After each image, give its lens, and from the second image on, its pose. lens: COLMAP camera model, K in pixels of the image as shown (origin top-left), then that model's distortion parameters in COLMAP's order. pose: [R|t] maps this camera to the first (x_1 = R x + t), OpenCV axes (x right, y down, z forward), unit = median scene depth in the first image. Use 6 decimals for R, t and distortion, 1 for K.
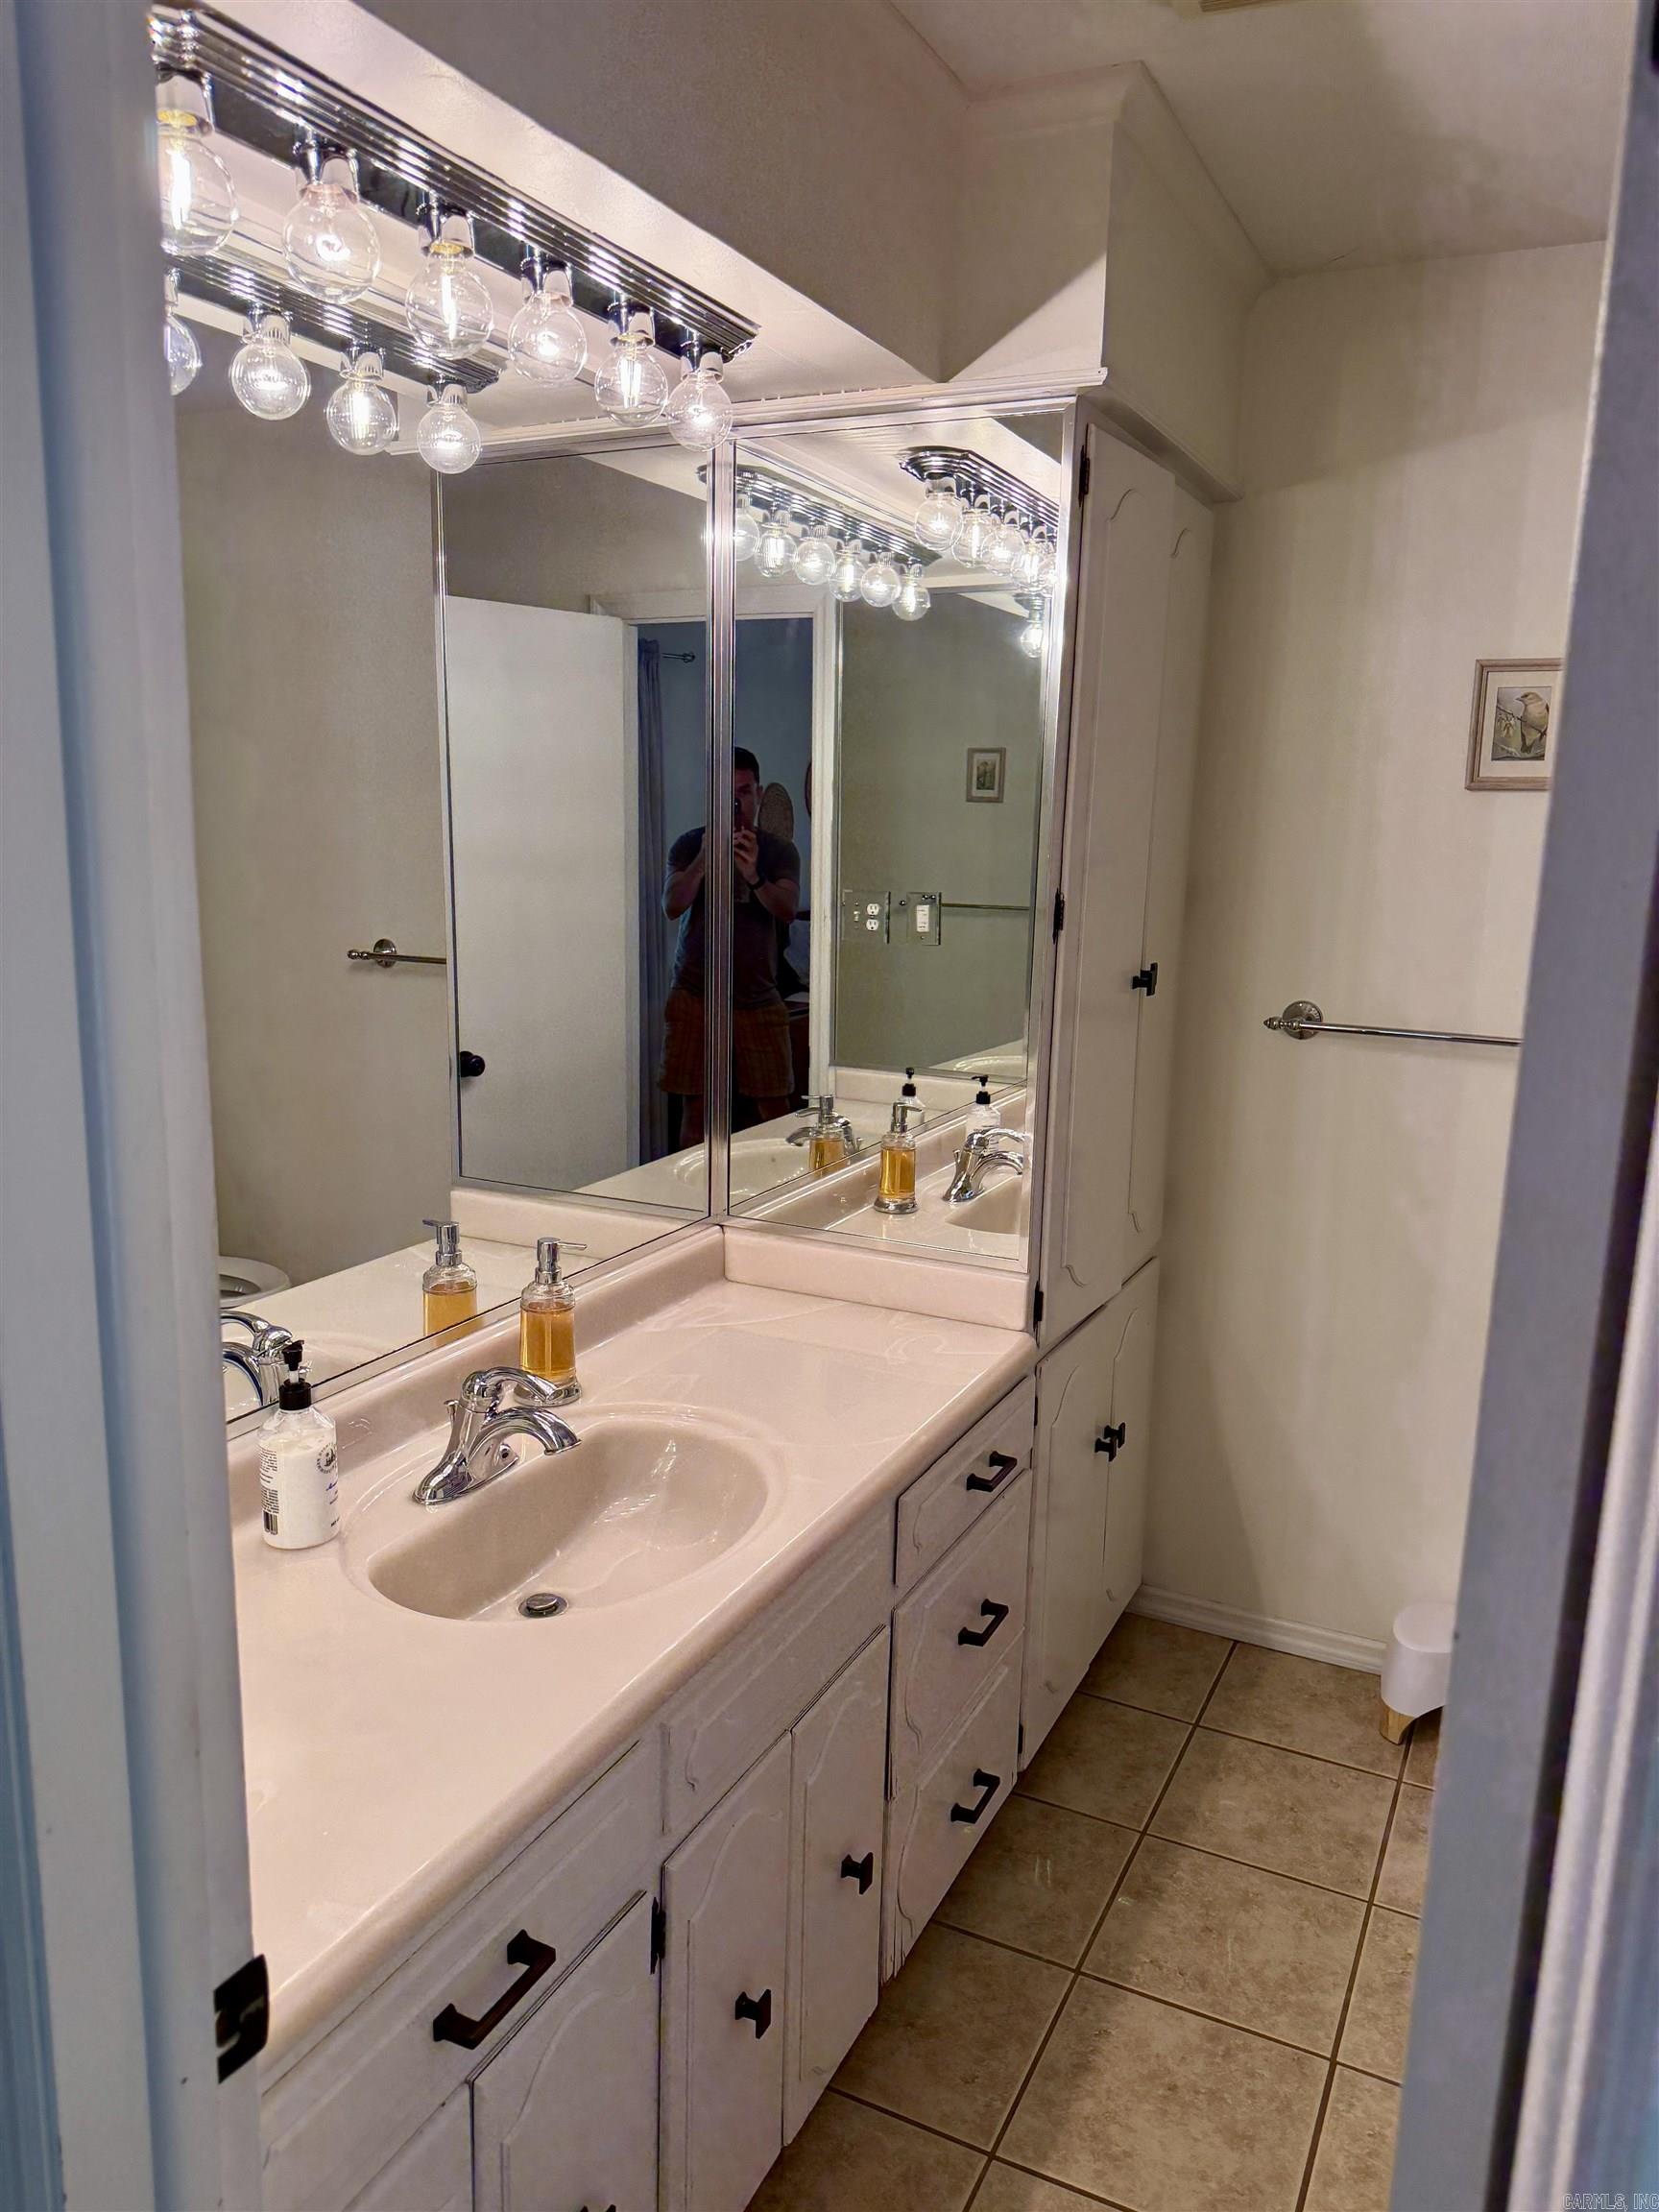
lens RADIAL K [[1563.3, 0, 829.5], [0, 1563.3, 1106.0], [0, 0, 1]] dist [0.042896, -0.028534]
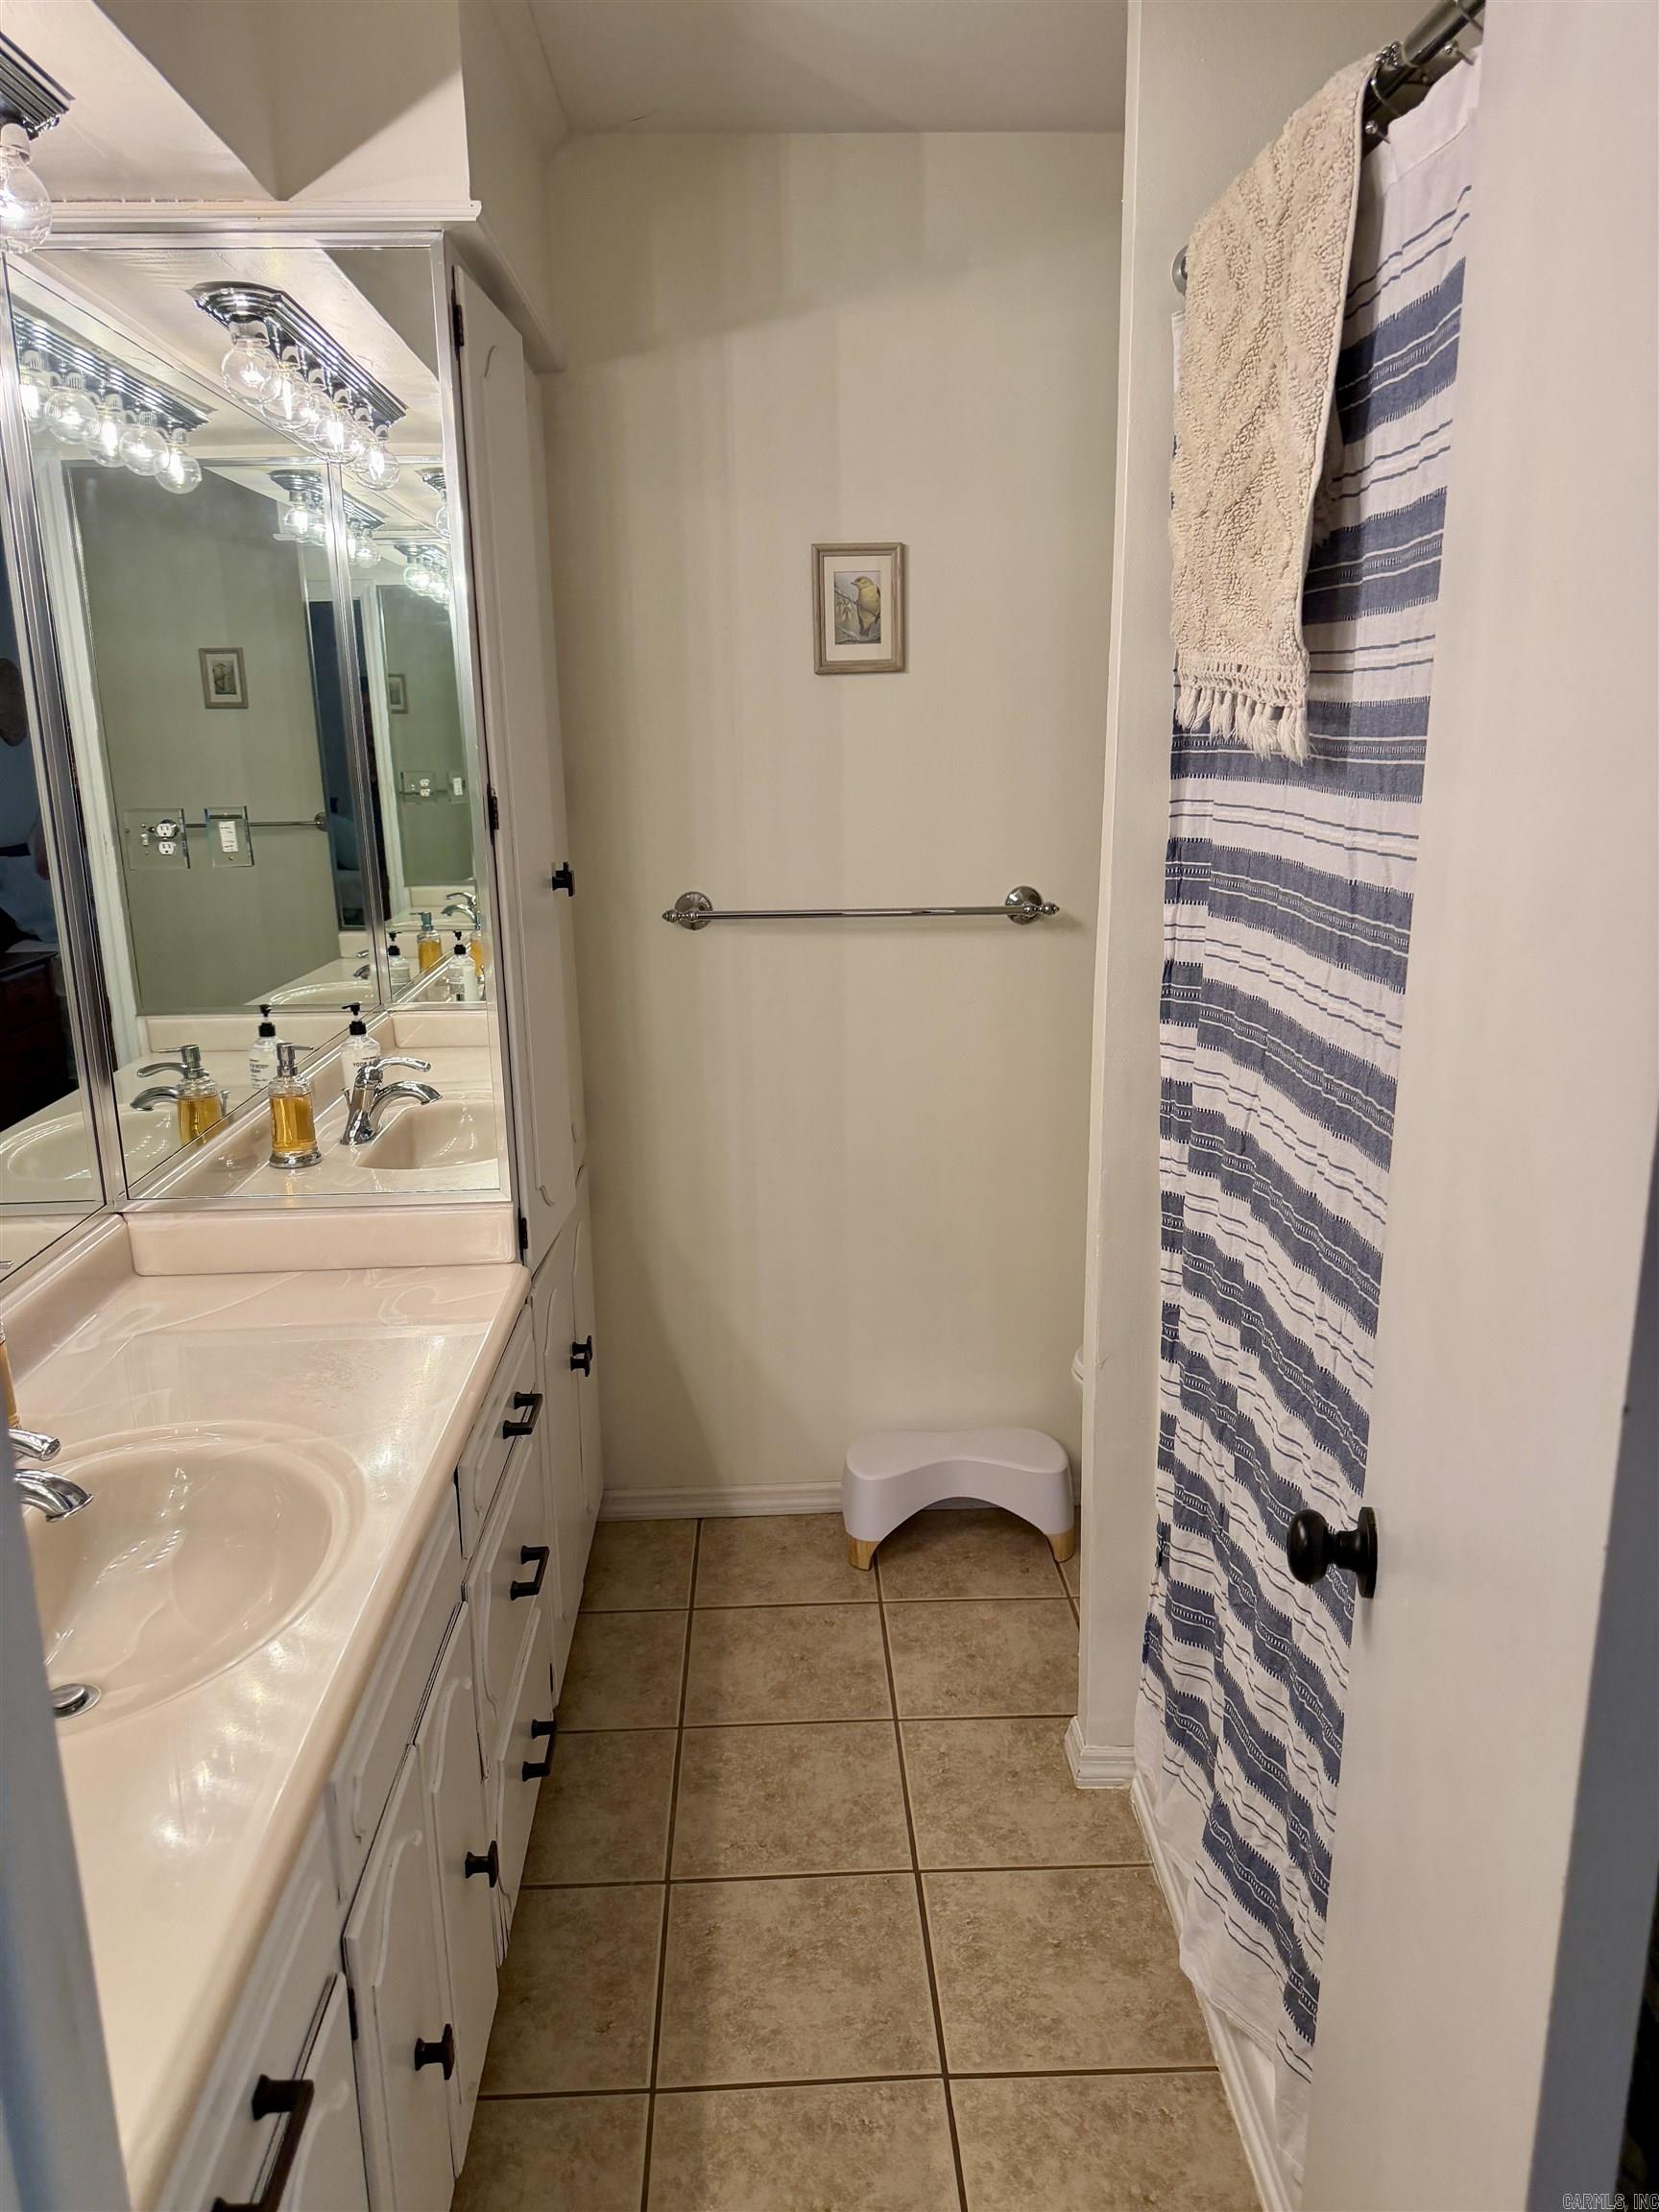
lens RADIAL K [[1557.6, 0, 788.4], [0, 1557.6, 1116.4], [0, 0, 1]] dist [0.129237, -0.204364]
pose [[0.884245, -0.153416, 0.441107, -0.119390], [0.126285, 0.987864, 0.090426, -0.007436], [-0.449626, -0.024254, 0.892887, 0.071989]]
